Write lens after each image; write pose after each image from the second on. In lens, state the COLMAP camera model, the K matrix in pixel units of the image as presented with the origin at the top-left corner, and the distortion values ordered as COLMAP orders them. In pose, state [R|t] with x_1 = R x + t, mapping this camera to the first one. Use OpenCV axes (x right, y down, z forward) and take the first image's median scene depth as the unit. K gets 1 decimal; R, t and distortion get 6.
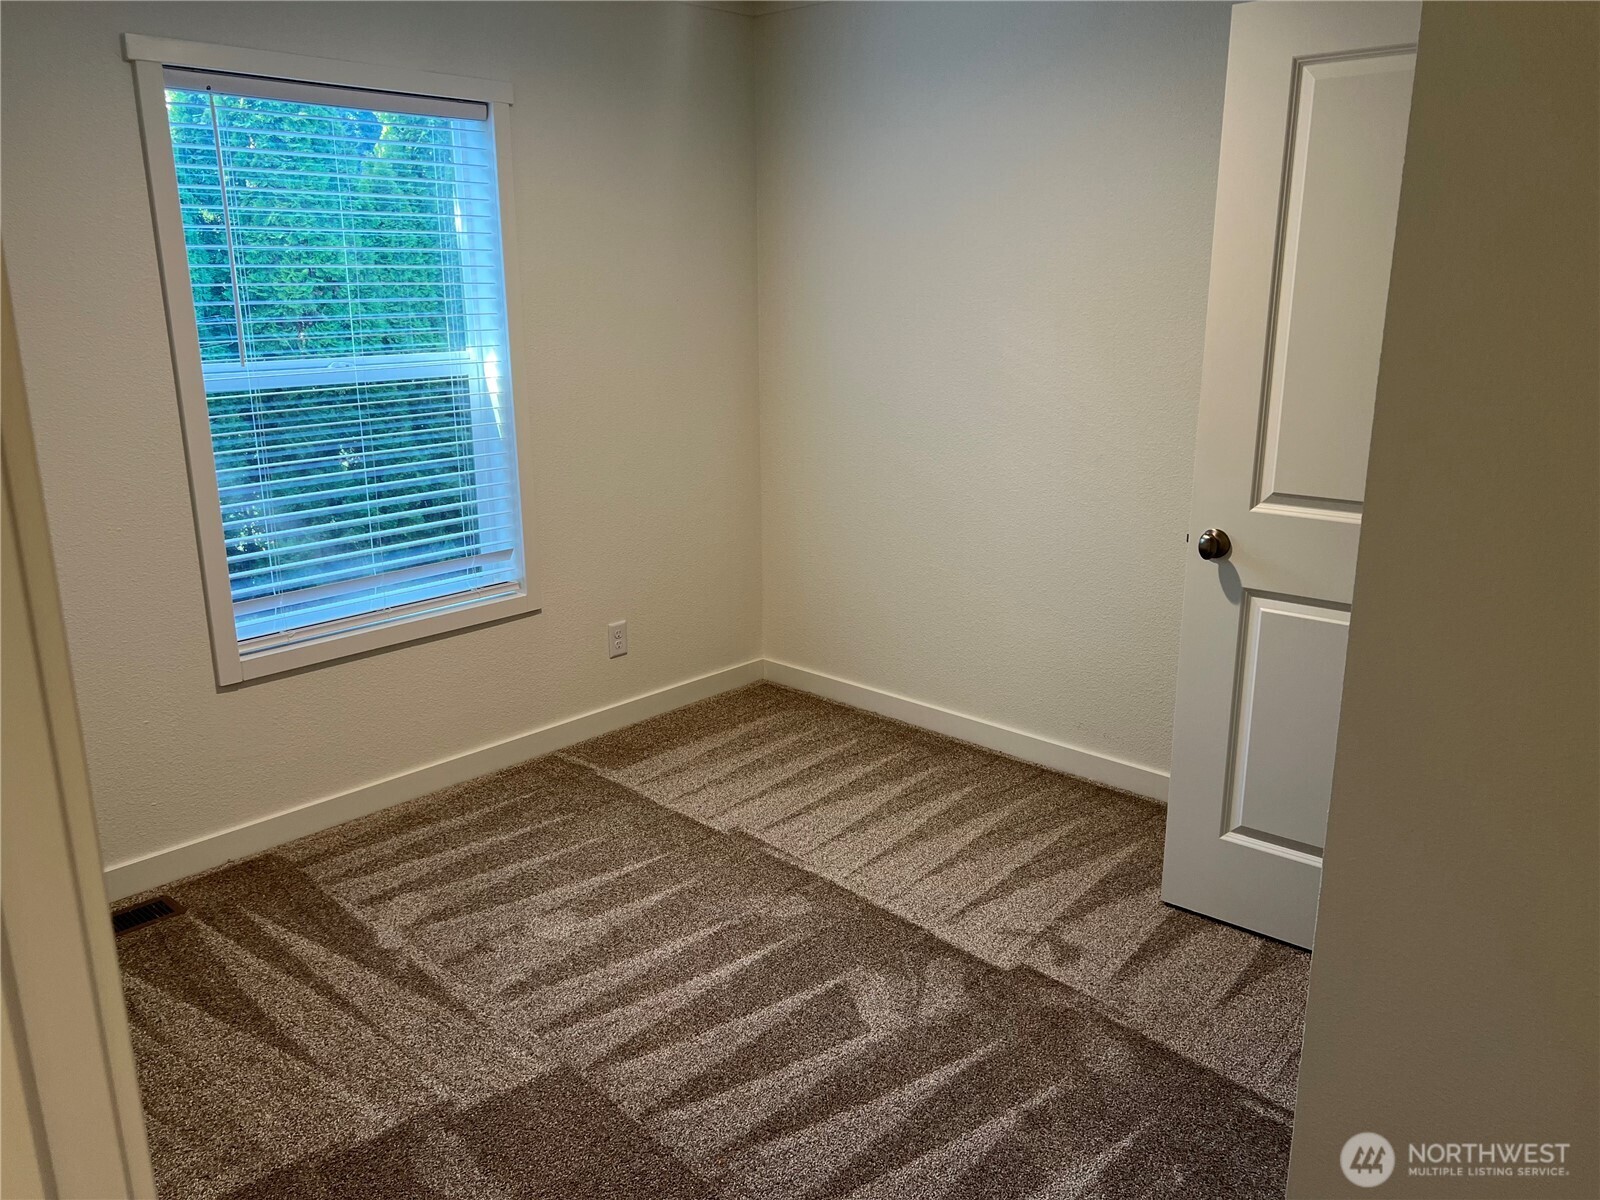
lens RADIAL K [[1205.3, 0, 785.6], [0, 1205.3, 595.9], [0, 0, 1]] dist [0.115220, -0.127893]
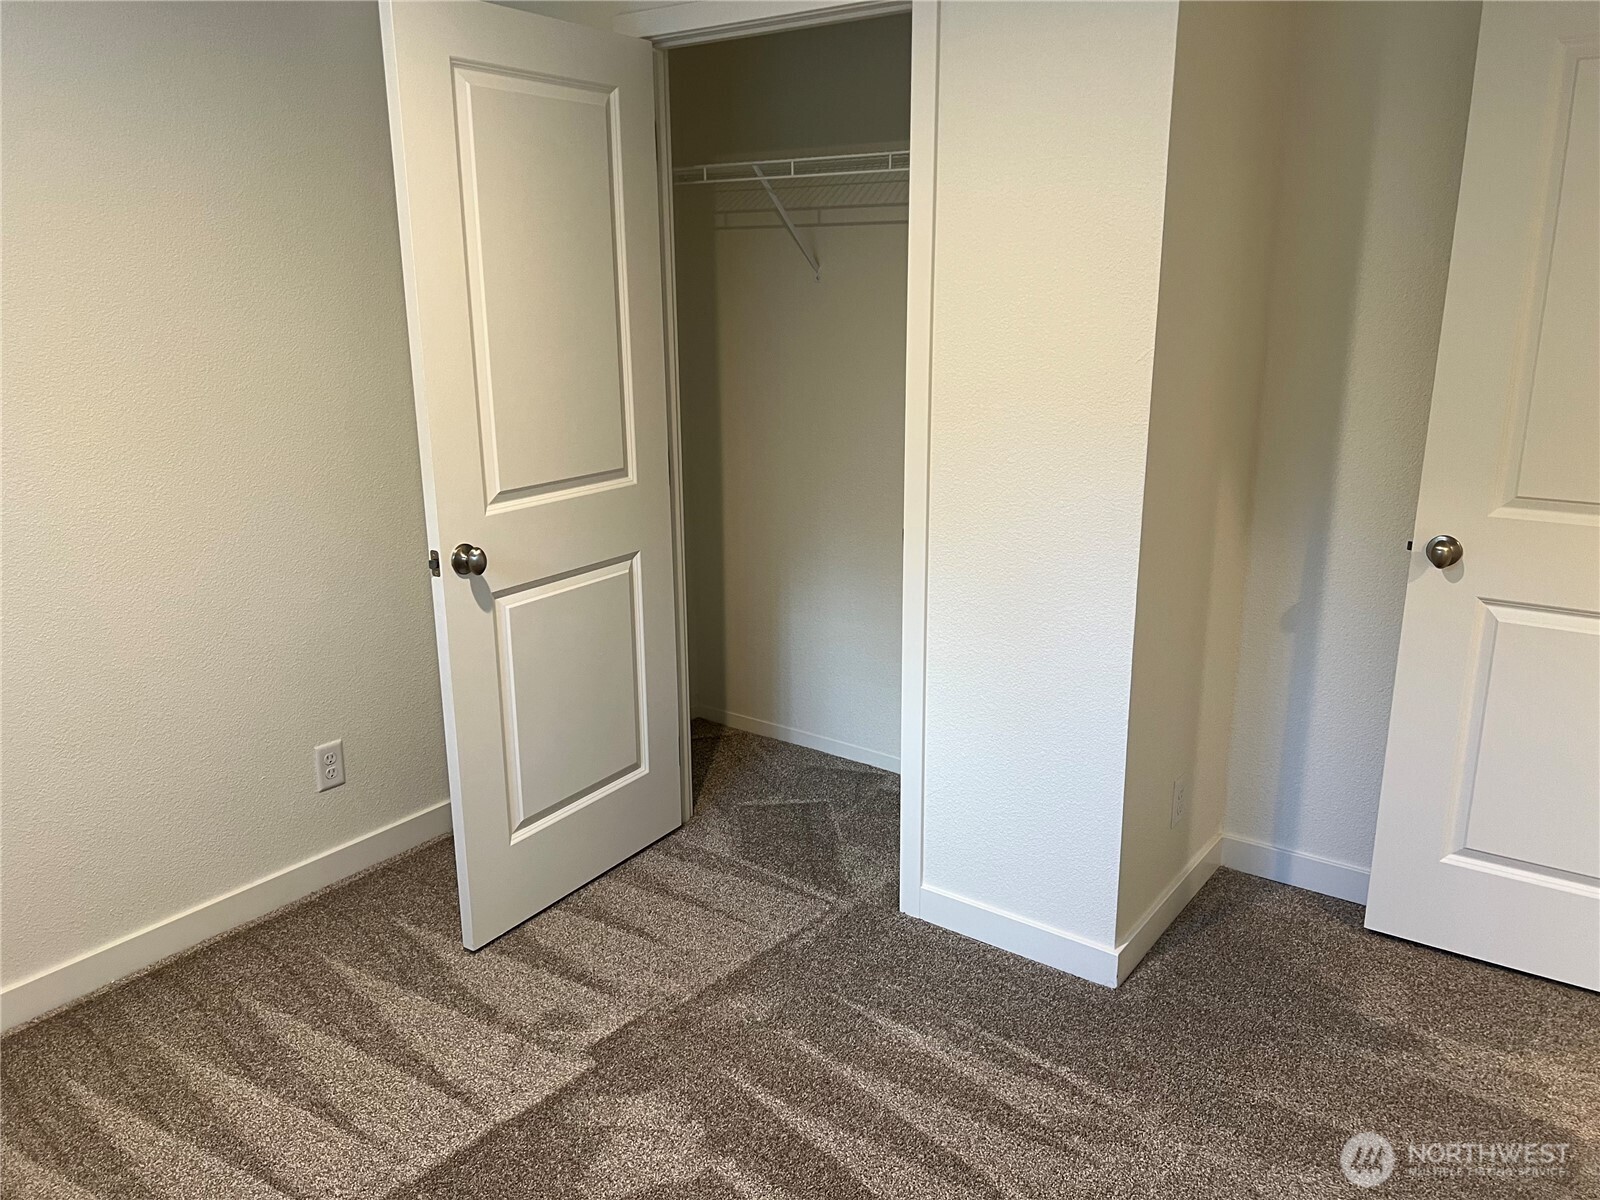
lens RADIAL K [[1205.3, 0, 785.6], [0, 1205.3, 595.9], [0, 0, 1]] dist [0.115220, -0.127893]
pose [[-0.107152, -0.245747, 0.963393, -0.596467], [0.267541, 0.926105, 0.265992, -0.200990], [-0.957570, 0.286249, -0.033487, 0.799821]]
